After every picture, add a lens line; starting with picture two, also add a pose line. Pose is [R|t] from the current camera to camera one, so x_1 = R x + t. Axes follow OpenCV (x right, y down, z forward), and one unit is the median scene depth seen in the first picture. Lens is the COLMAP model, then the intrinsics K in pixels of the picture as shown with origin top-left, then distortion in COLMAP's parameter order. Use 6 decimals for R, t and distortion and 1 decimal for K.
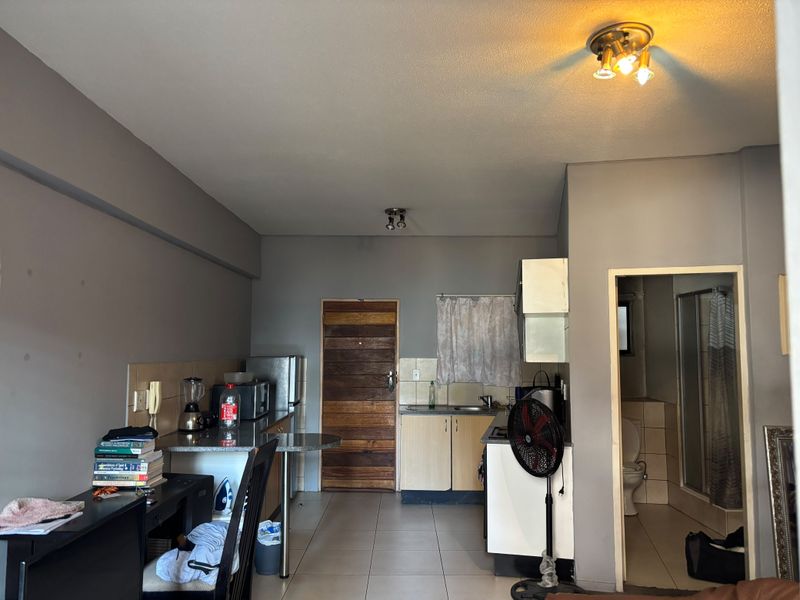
lens RADIAL K [[600.1, 0, 404.7], [0, 600.1, 297.6], [0, 0, 1]] dist [0.037344, -0.036040]
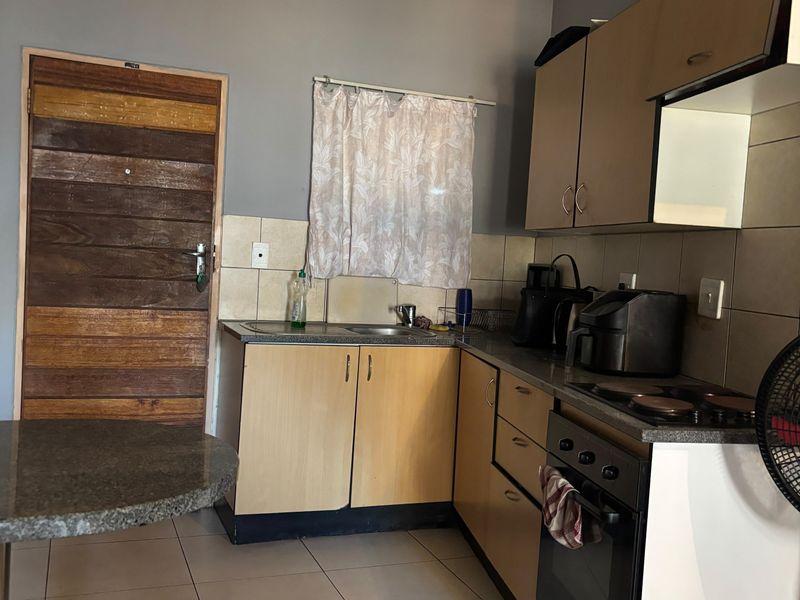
lens RADIAL K [[801.5, 0, 405.8], [0, 801.5, 301.6], [0, 0, 1]] dist [0.024068, 0.000000]
pose [[0.923720, 0.031339, 0.381784, -0.106939], [-0.089068, 0.986904, 0.134488, 0.073806], [-0.372570, -0.158234, 0.914414, 0.412511]]
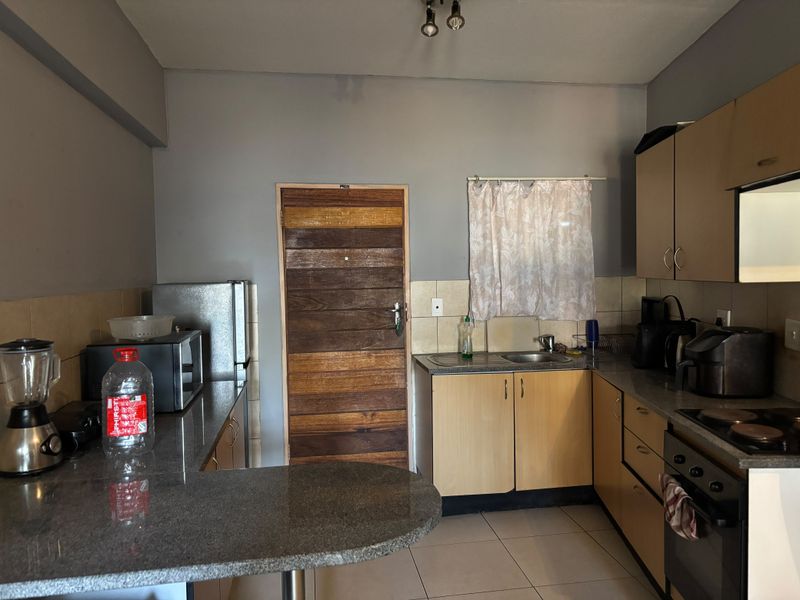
lens RADIAL K [[600.1, 0, 405.8], [0, 600.1, 298.0], [0, 0, 1]] dist [0.037344, -0.036040]
pose [[0.986350, -0.028797, 0.162123, -0.115449], [0.007843, 0.991688, 0.128430, 0.038824], [-0.164474, -0.125405, 0.978377, 0.394339]]
